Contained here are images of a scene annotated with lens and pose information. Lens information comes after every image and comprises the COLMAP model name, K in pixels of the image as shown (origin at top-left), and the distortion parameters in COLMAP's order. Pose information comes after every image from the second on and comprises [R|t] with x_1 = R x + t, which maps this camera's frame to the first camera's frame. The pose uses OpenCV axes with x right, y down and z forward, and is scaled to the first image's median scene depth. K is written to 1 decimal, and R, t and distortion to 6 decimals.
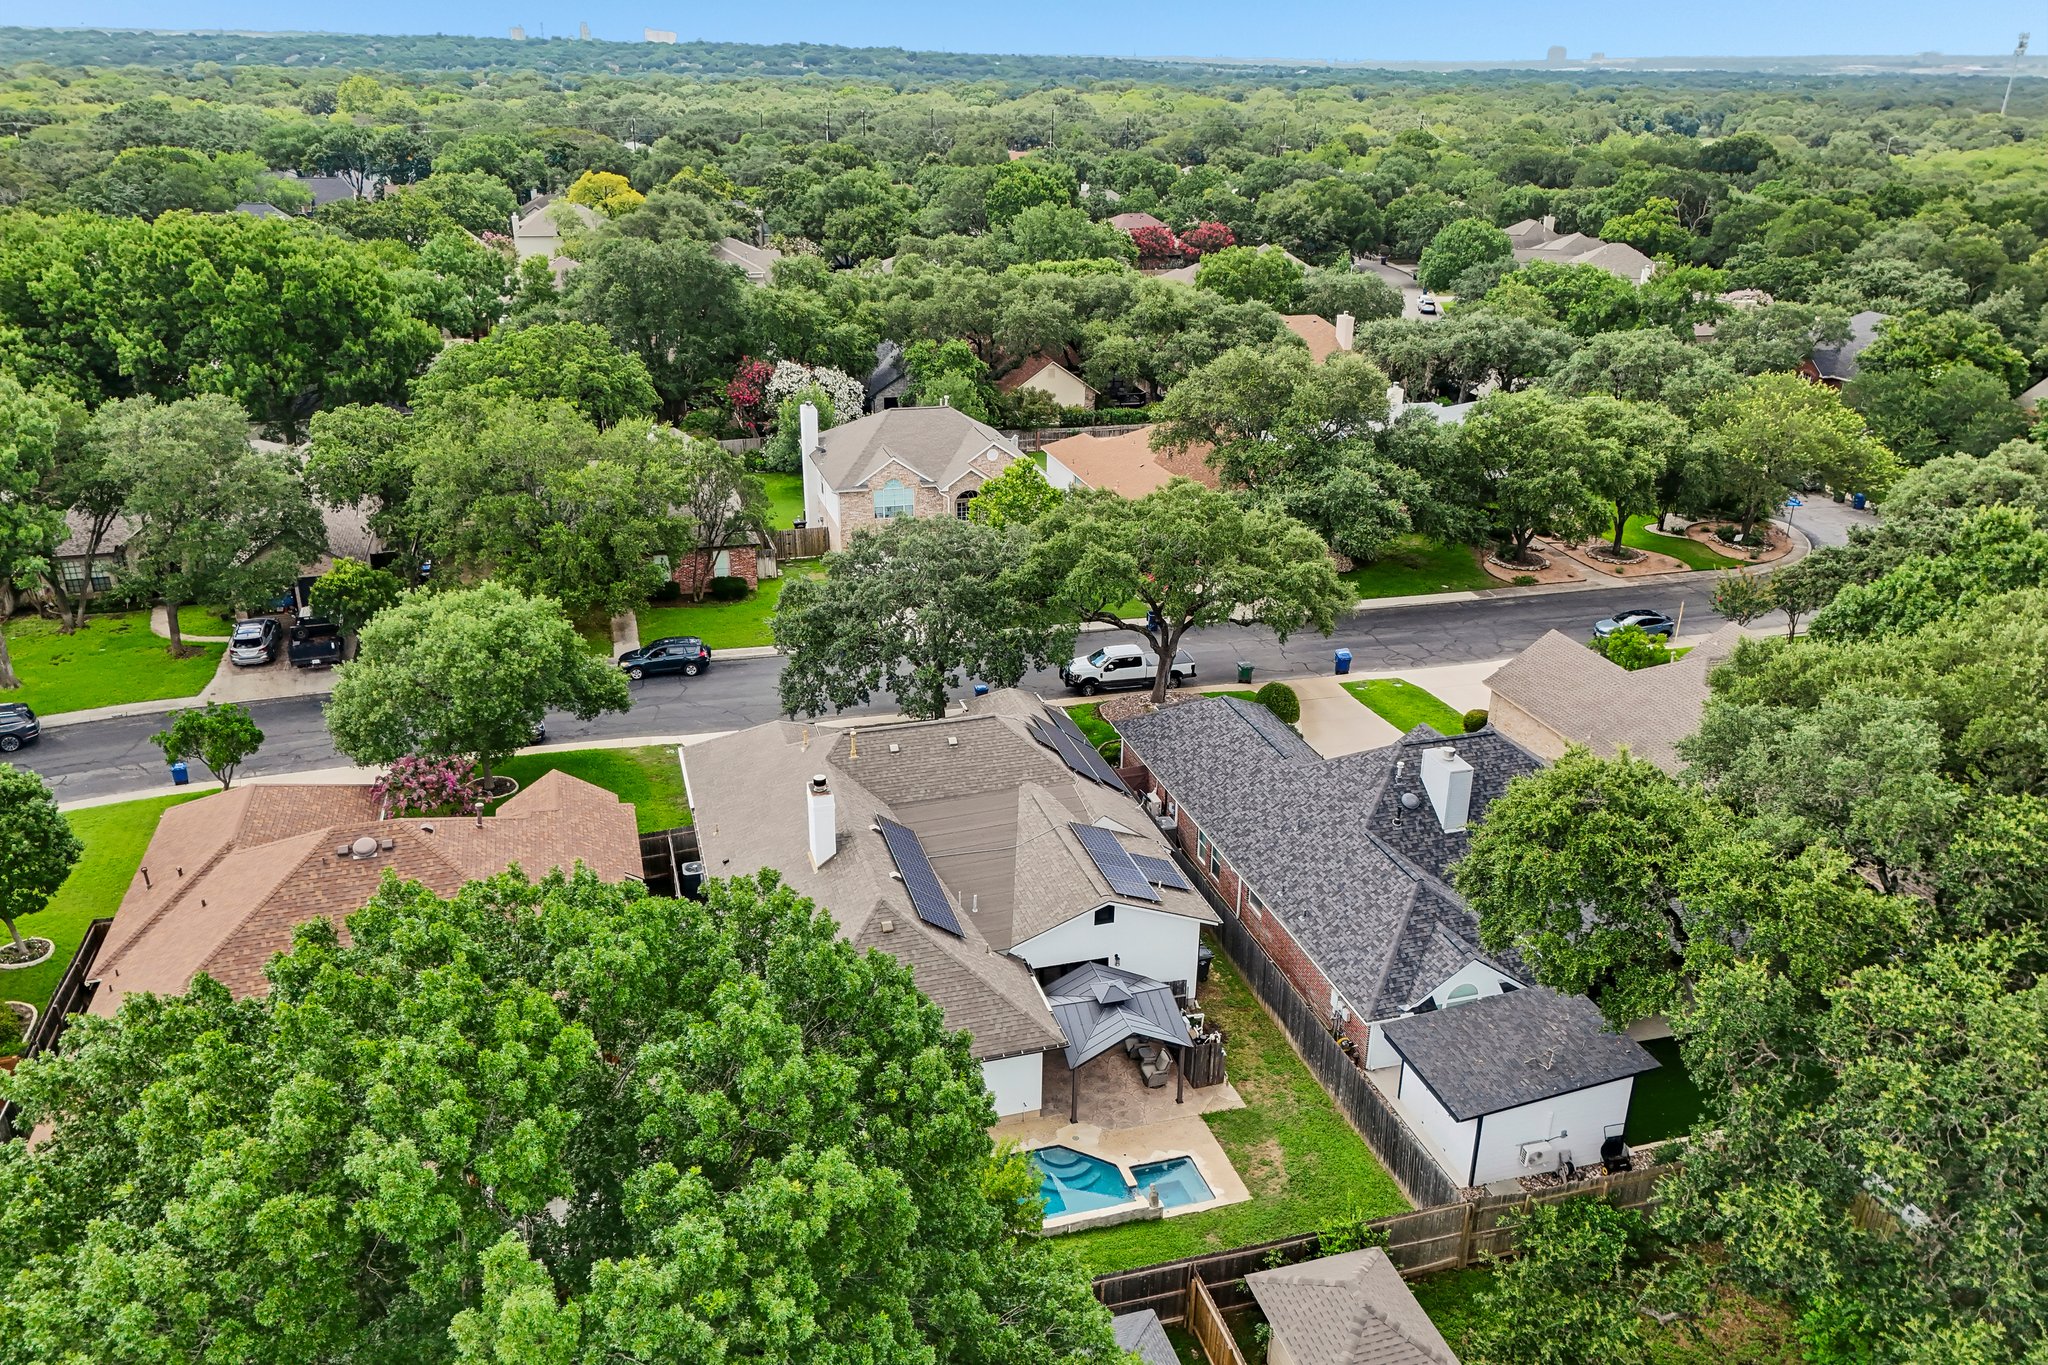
lens RADIAL K [[1508.8, 0, 1024.0], [0, 1508.8, 682.5], [0, 0, 1]] dist [0.062772, -0.052327]
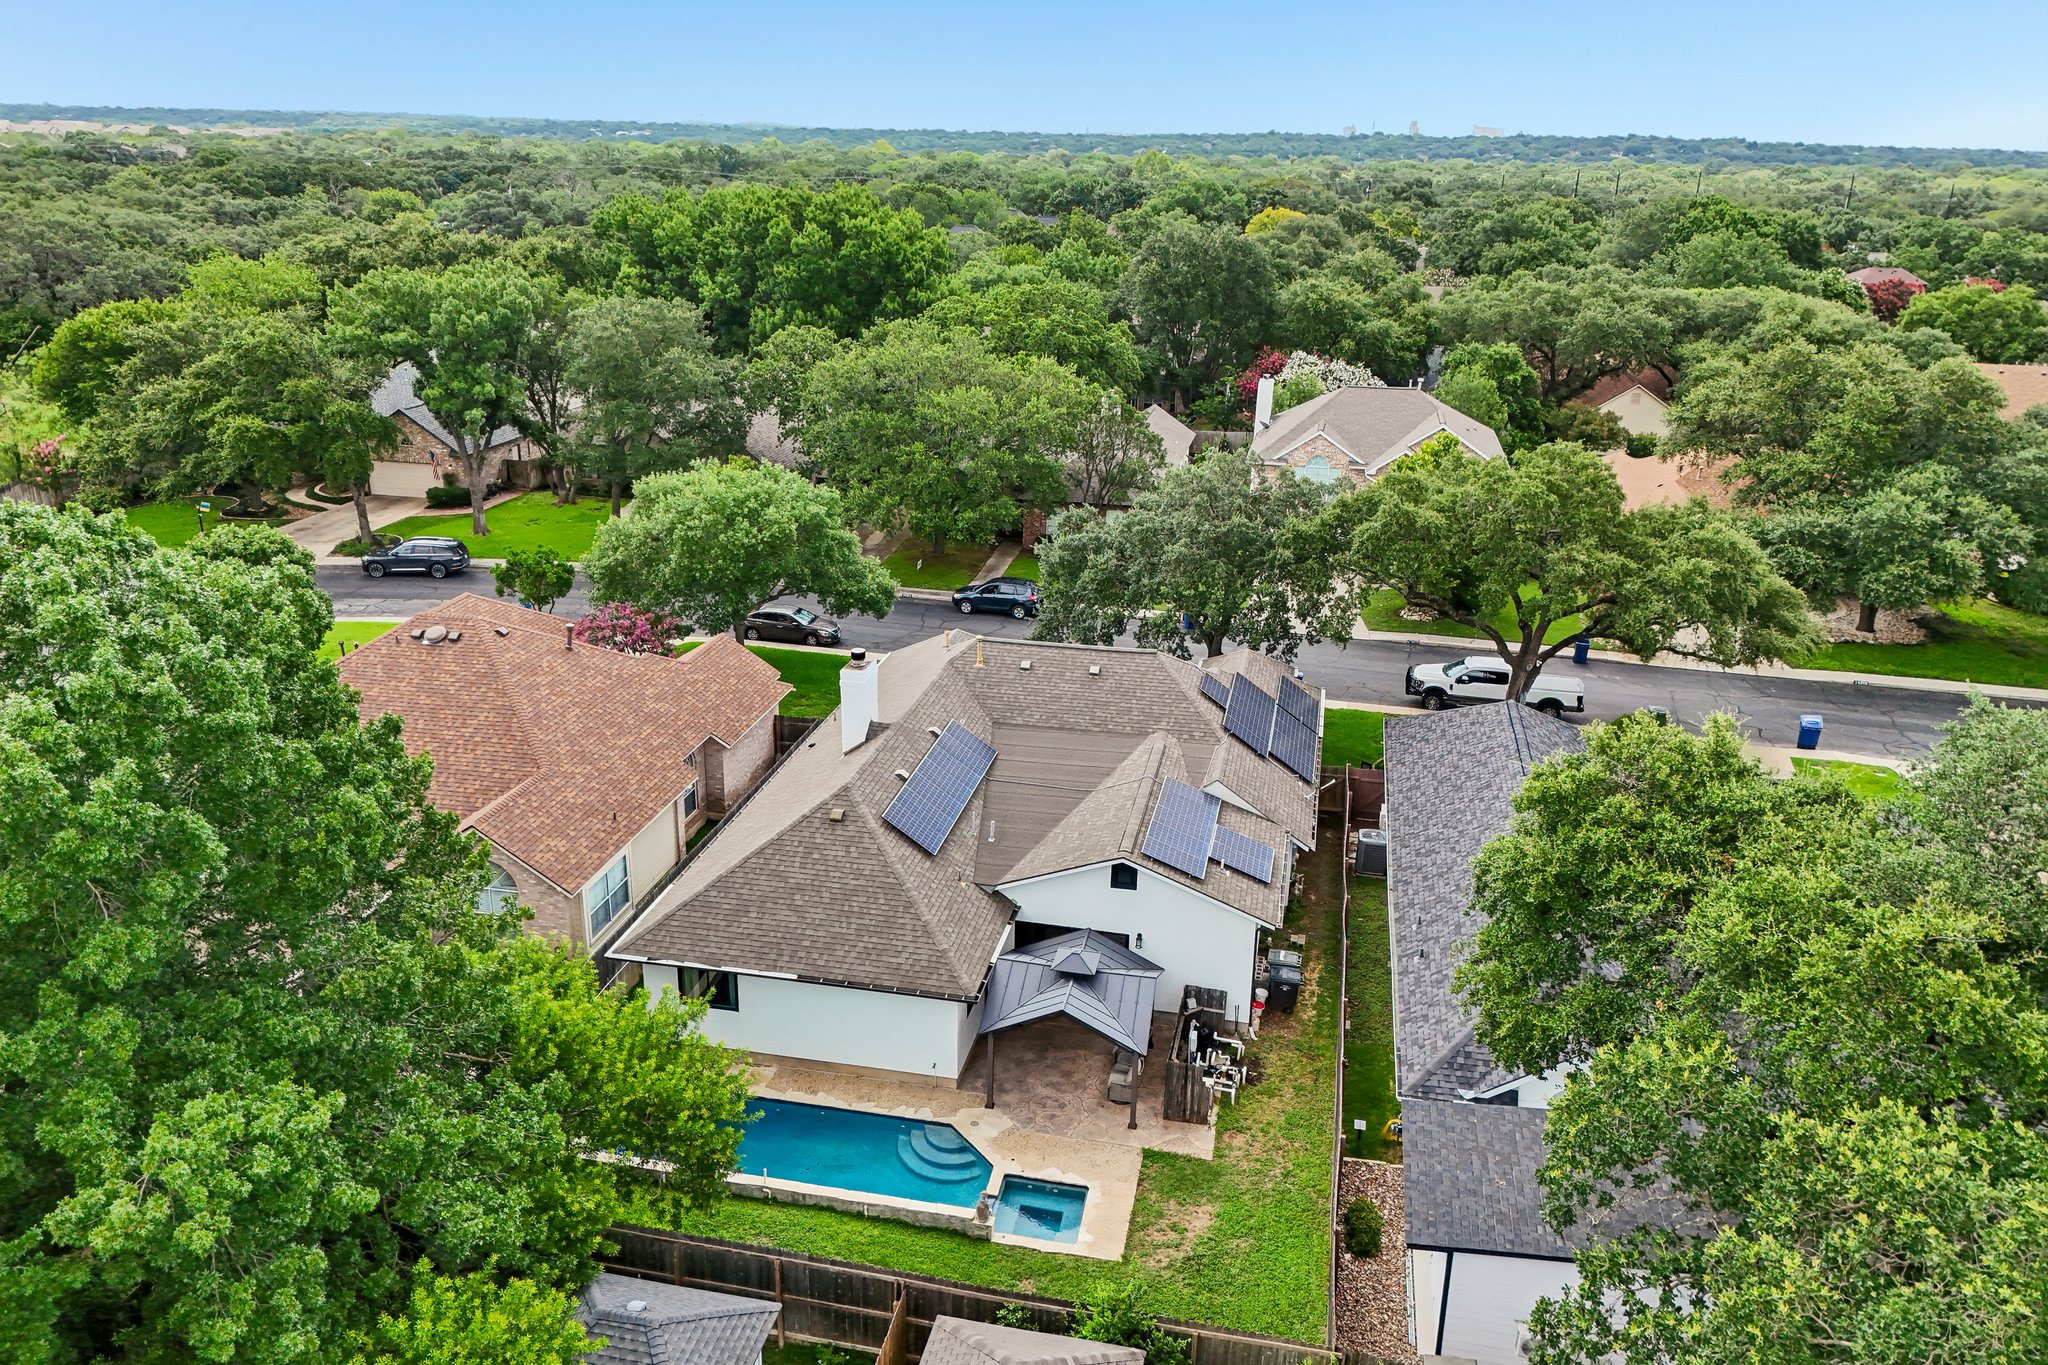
lens RADIAL K [[1511.5, 0, 1024.0], [0, 1511.5, 682.5], [0, 0, 1]] dist [0.056549, -0.043519]
pose [[0.878124, 0.163541, -0.449614, 0.192689], [-0.188920, 0.981921, -0.011812, 0.041023], [0.439554, 0.095314, 0.893145, 0.146505]]
